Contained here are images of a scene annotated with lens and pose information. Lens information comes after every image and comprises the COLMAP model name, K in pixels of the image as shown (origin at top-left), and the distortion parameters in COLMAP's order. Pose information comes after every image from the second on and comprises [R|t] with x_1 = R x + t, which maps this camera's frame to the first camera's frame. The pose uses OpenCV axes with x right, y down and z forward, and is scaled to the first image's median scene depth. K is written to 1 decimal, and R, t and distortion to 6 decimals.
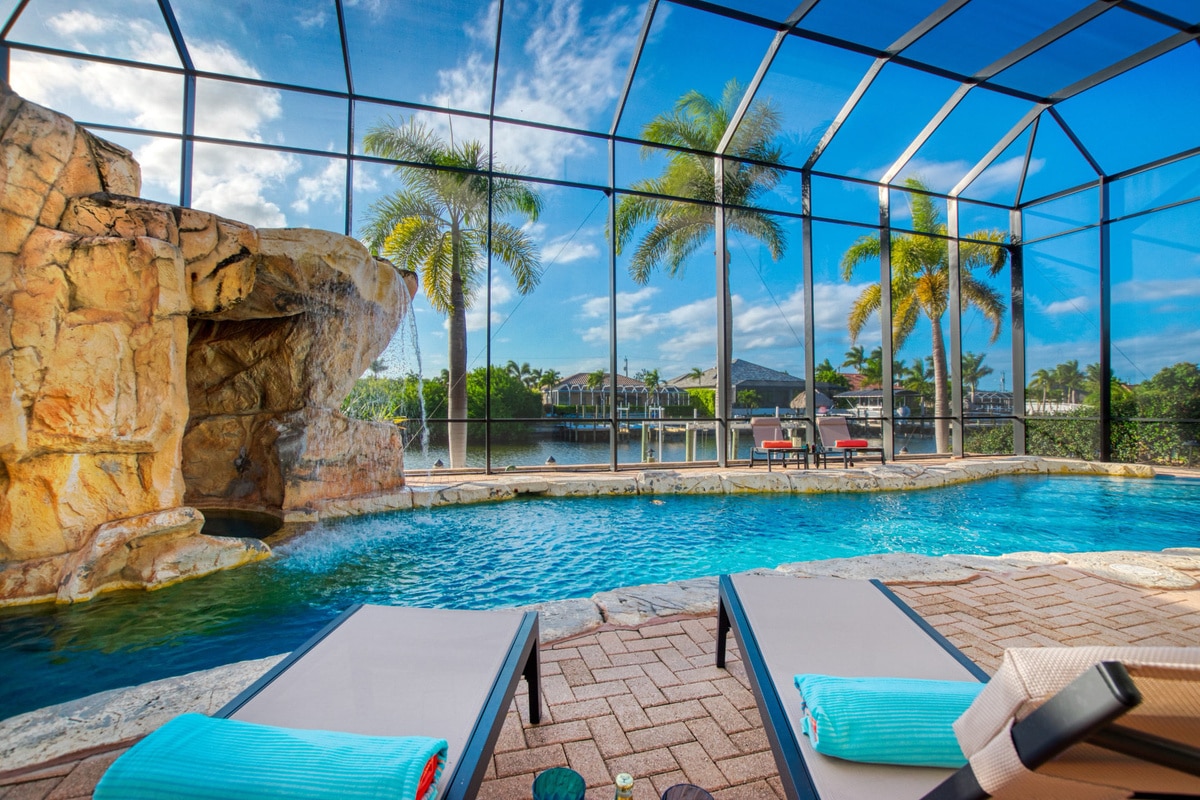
lens RADIAL K [[527.1, 0, 608.7], [0, 527.1, 397.5], [0, 0, 1]] dist [-0.035891, 0.006777]
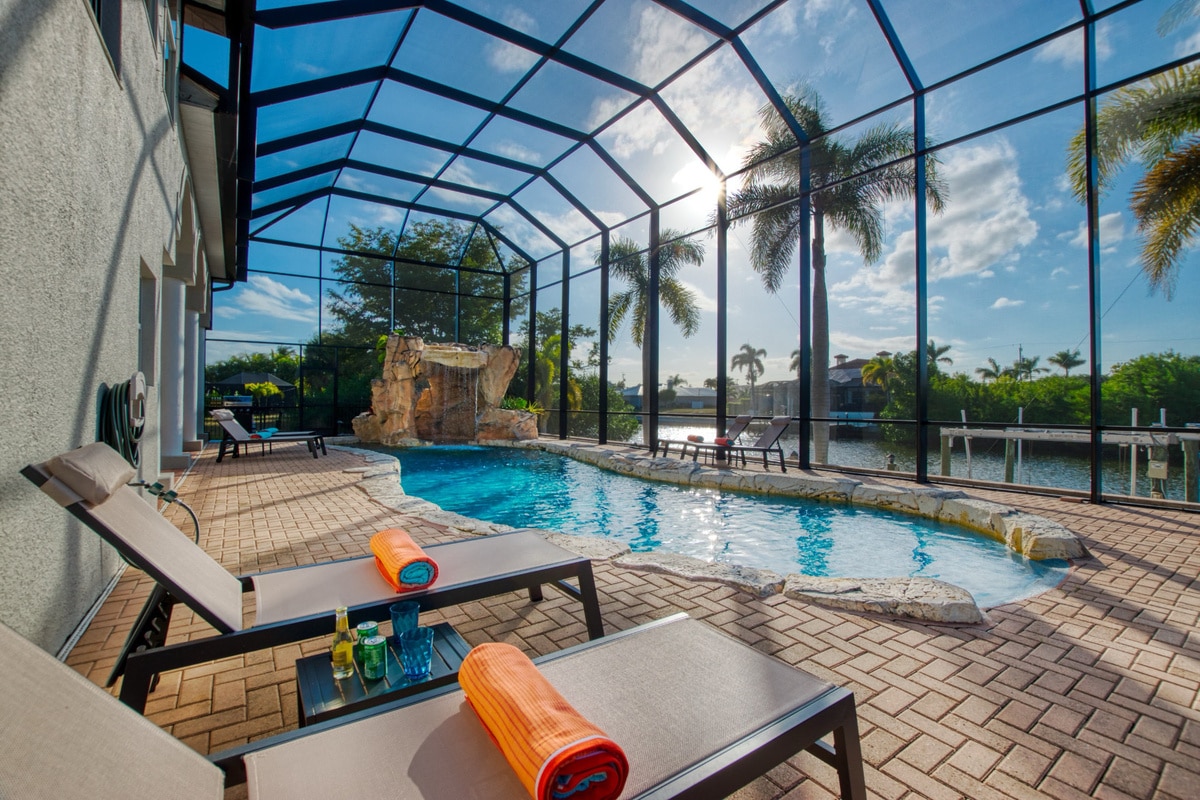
lens RADIAL K [[525.5, 0, 607.7], [0, 525.5, 404.3], [0, 0, 1]] dist [-0.033384, 0.000079]
pose [[0.307828, 0.000951, -0.951442, 1.642511], [0.008459, 0.999957, 0.003737, 0.014287], [0.951405, -0.009198, 0.307806, 0.587575]]
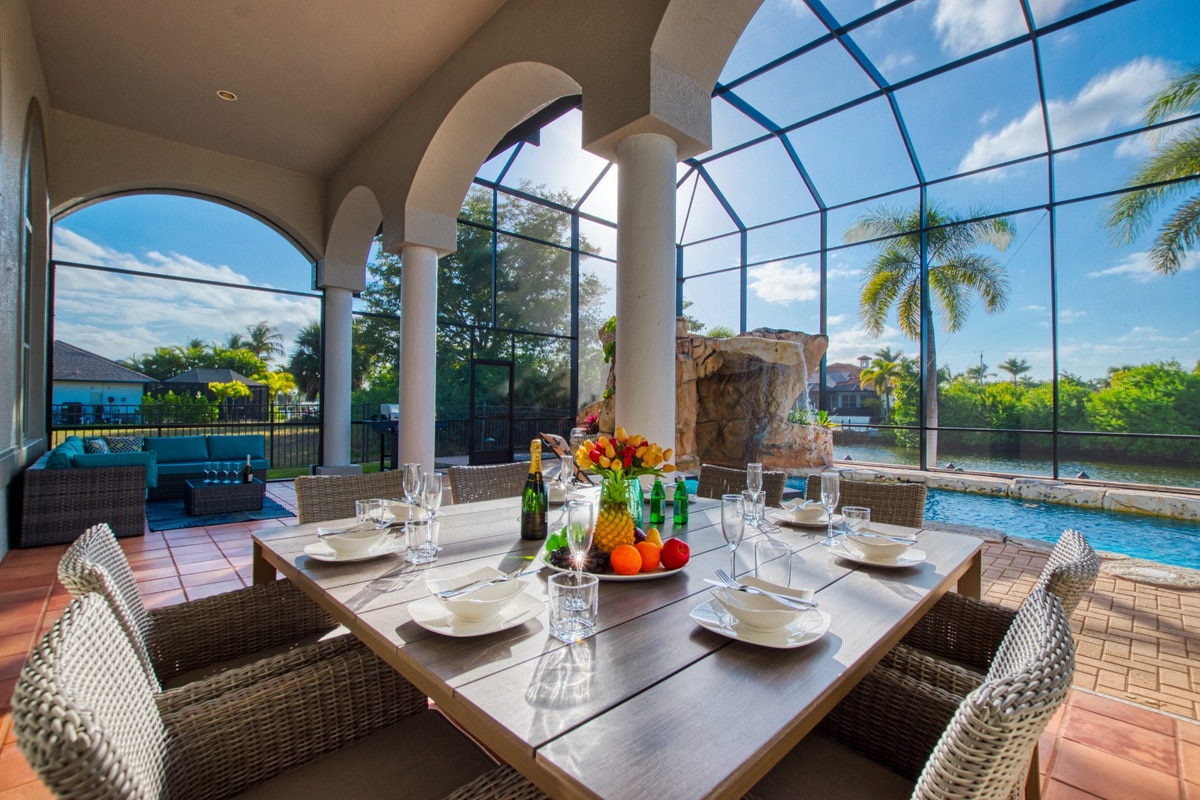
lens RADIAL K [[525.5, 0, 607.7], [0, 525.5, 404.3], [0, 0, 1]] dist [-0.033384, 0.000079]
pose [[0.436899, -0.000439, -0.899510, 0.666403], [0.004321, 0.999989, 0.001611, -0.022257], [0.899500, -0.004590, 0.436896, -0.265475]]
